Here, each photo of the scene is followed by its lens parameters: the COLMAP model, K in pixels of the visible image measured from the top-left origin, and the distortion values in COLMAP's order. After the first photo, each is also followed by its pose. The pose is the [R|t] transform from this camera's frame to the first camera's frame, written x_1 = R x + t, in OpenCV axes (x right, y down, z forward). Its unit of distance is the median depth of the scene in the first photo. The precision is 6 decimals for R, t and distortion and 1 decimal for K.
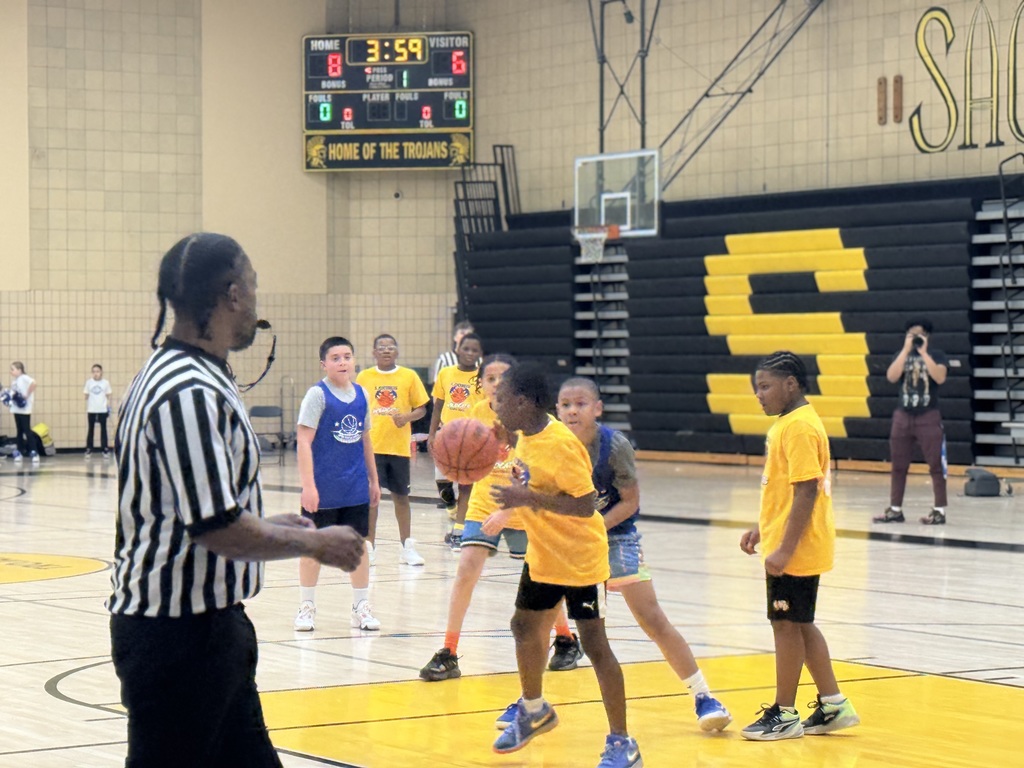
lens RADIAL K [[2983.8, 0, 508.9], [0, 2983.8, 385.4], [0, 0, 1]] dist [0.133468, 0.000000]
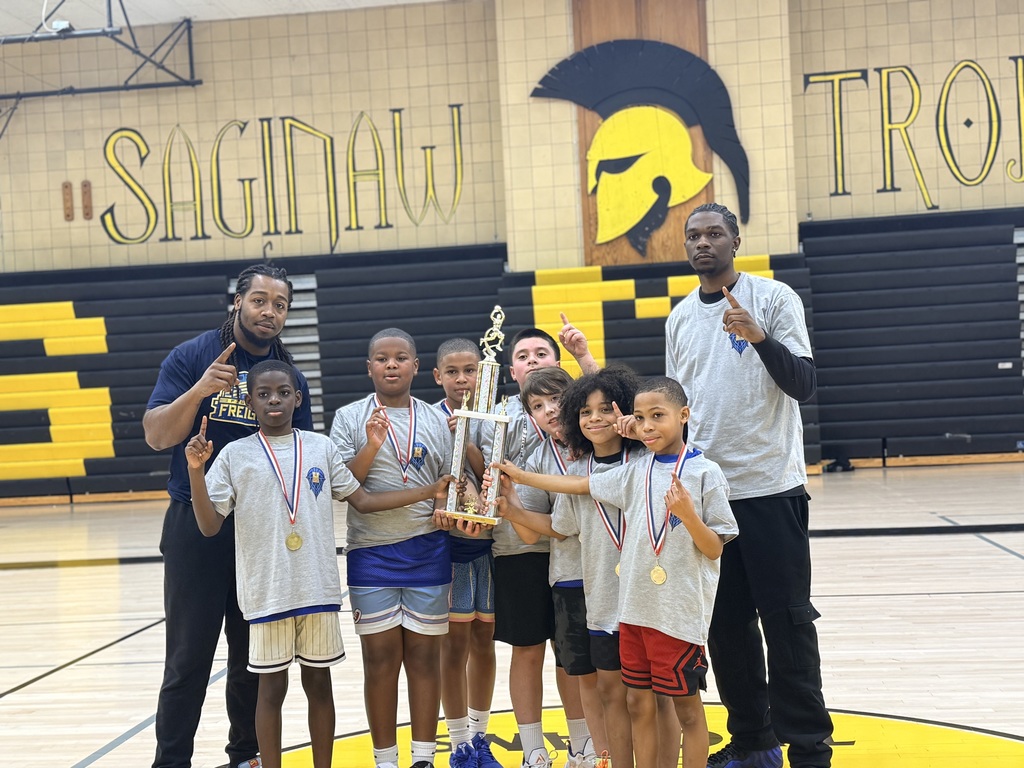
lens RADIAL K [[1437.2, 0, 511.9], [0, 1437.2, 382.3], [0, 0, 1]] dist [0.149268, 0.000000]
pose [[0.632320, -0.022907, 0.774369, -0.231473], [0.057054, 0.998225, -0.017059, -0.000166], [-0.772604, 0.054968, 0.632505, 0.494447]]
